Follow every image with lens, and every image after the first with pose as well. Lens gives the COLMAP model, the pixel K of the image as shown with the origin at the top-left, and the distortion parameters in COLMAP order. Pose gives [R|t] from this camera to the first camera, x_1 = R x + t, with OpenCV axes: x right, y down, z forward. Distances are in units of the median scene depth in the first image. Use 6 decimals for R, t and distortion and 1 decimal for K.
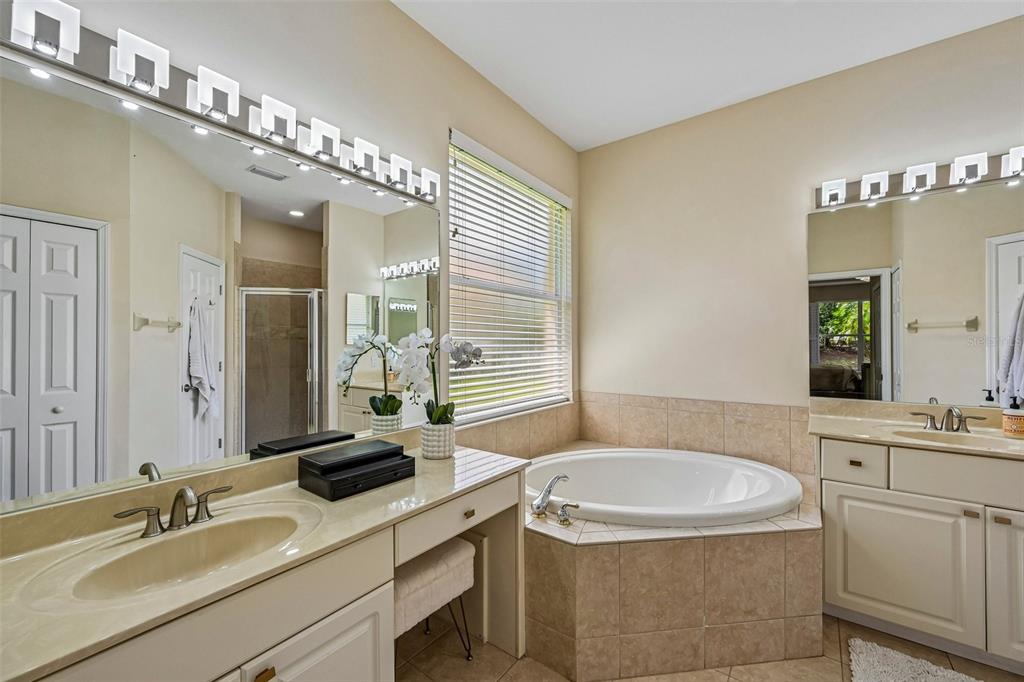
lens RADIAL K [[406.5, 0, 512.0], [0, 406.5, 341.0], [0, 0, 1]] dist [0.000333, -0.000464]
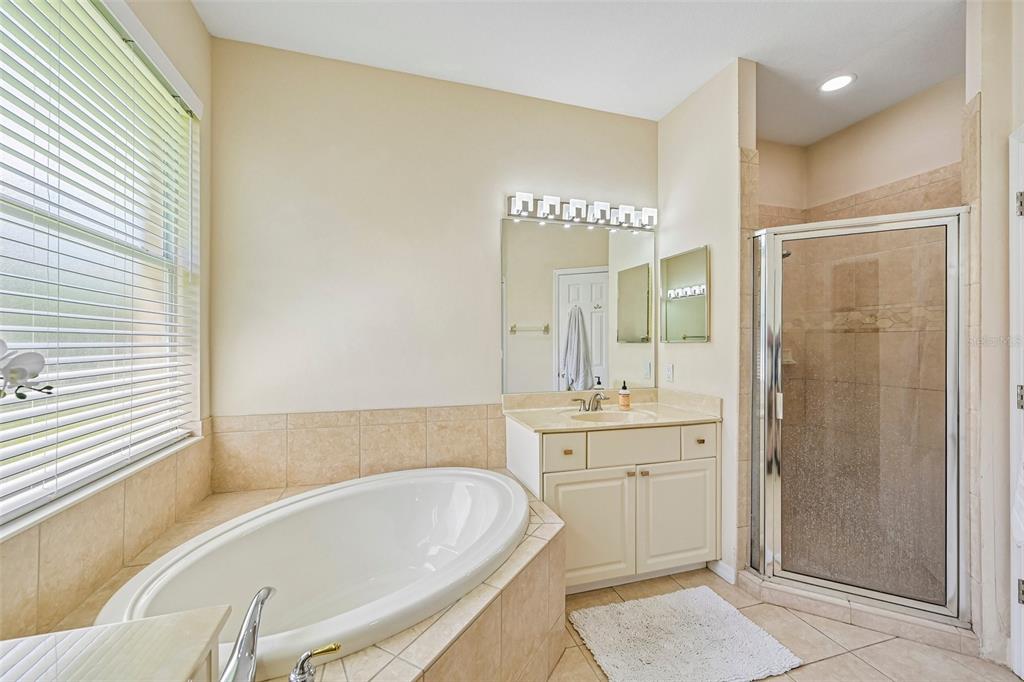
lens RADIAL K [[406.5, 0, 512.0], [0, 406.5, 341.0], [0, 0, 1]] dist [0.000333, -0.000464]
pose [[0.584927, 0.006035, 0.811063, -0.093017], [-0.009702, 0.999953, -0.000444, 0.002097], [-0.811028, -0.007609, 0.584958, 0.334194]]
